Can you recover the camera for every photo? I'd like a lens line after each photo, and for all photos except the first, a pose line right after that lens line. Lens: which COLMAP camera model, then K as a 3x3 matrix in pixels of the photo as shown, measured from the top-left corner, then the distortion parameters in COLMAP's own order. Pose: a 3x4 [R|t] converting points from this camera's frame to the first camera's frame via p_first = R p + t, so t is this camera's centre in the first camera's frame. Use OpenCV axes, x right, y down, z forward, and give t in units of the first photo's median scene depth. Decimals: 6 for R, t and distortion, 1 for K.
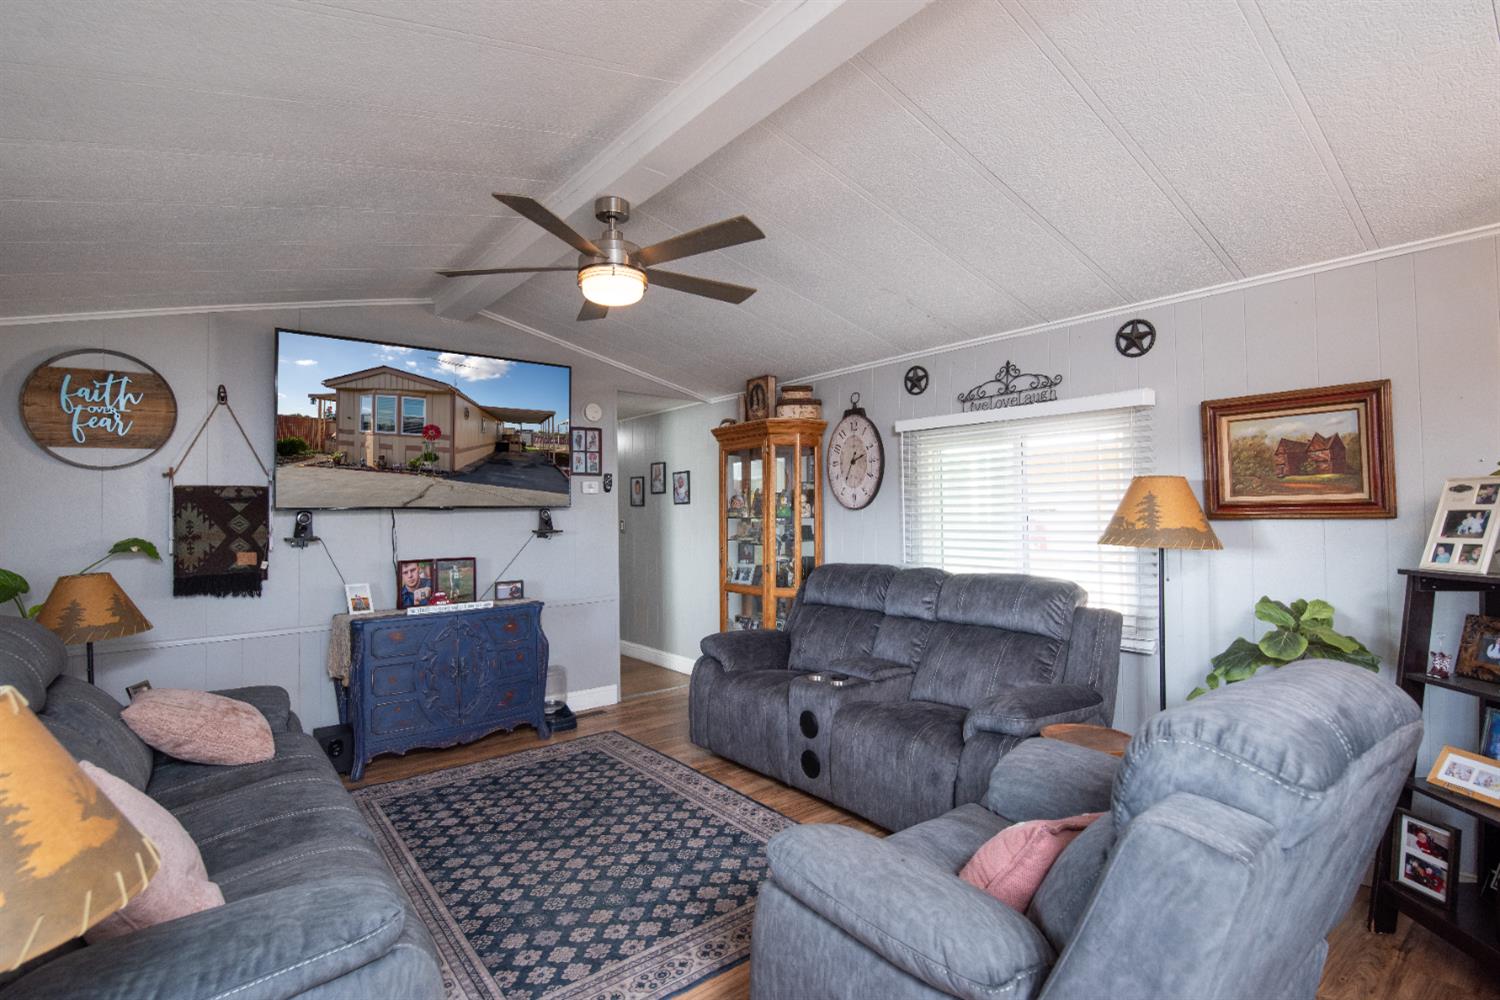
lens RADIAL K [[688.3, 0, 752.2], [0, 688.3, 500.7], [0, 0, 1]] dist [-0.003082, -0.000253]
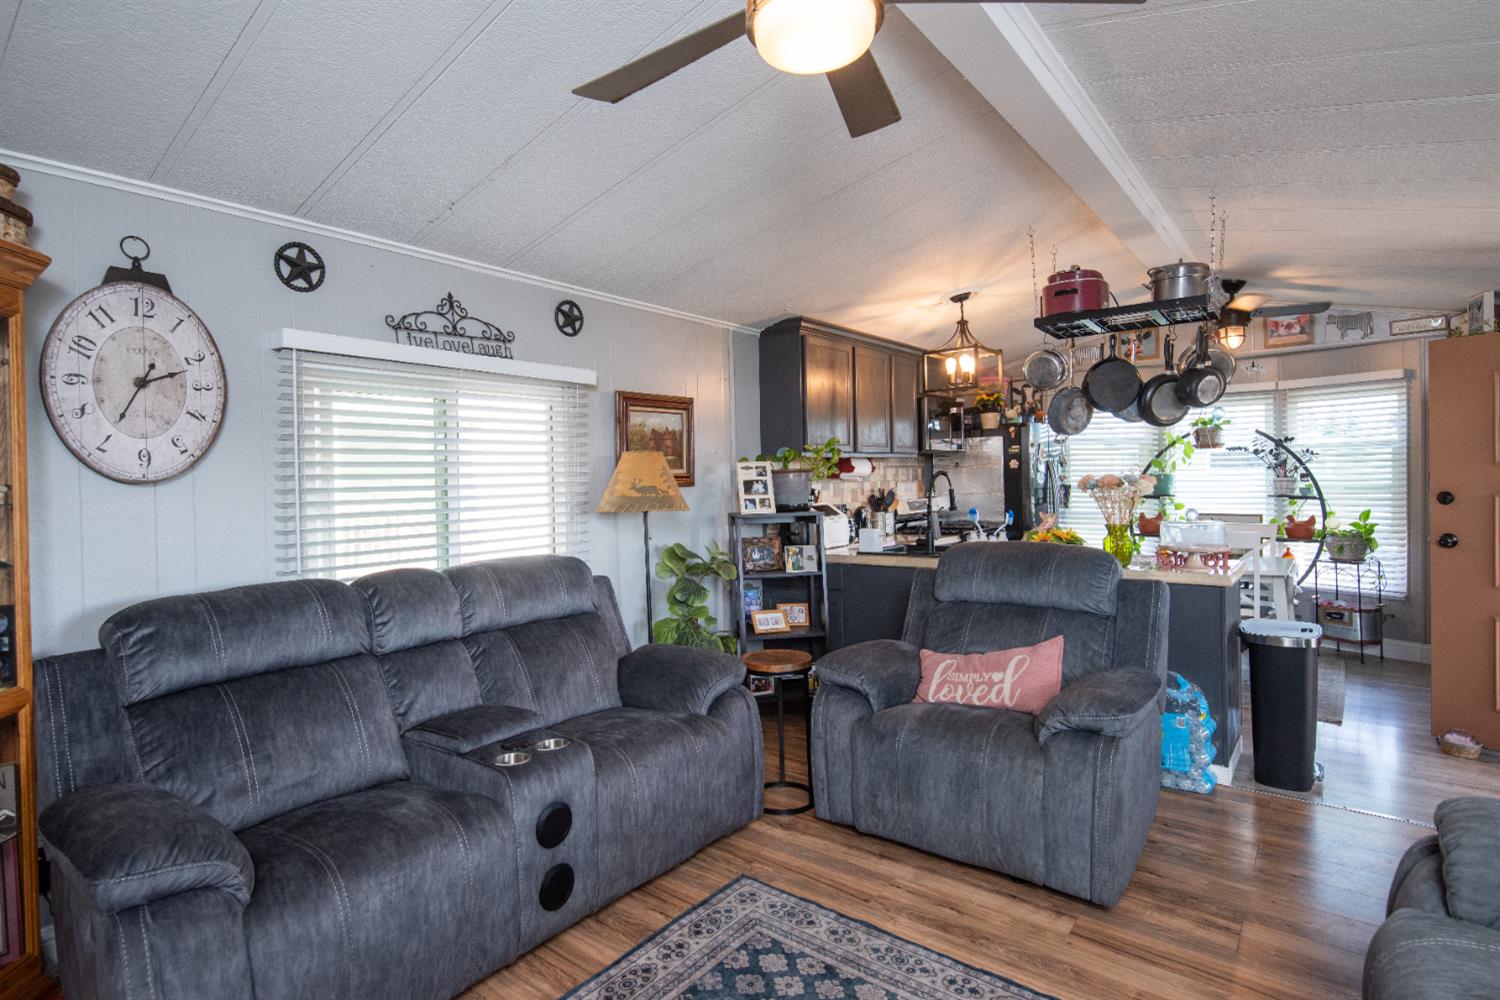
lens RADIAL K [[767.4, 0, 715.6], [0, 767.4, 481.9], [0, 0, 1]] dist [0.002549, 0.000383]
pose [[-0.199749, 0.010473, 0.979791, -0.548680], [0.003962, 0.999943, -0.009880, 0.022582], [-0.979839, 0.001908, -0.199779, 0.878272]]
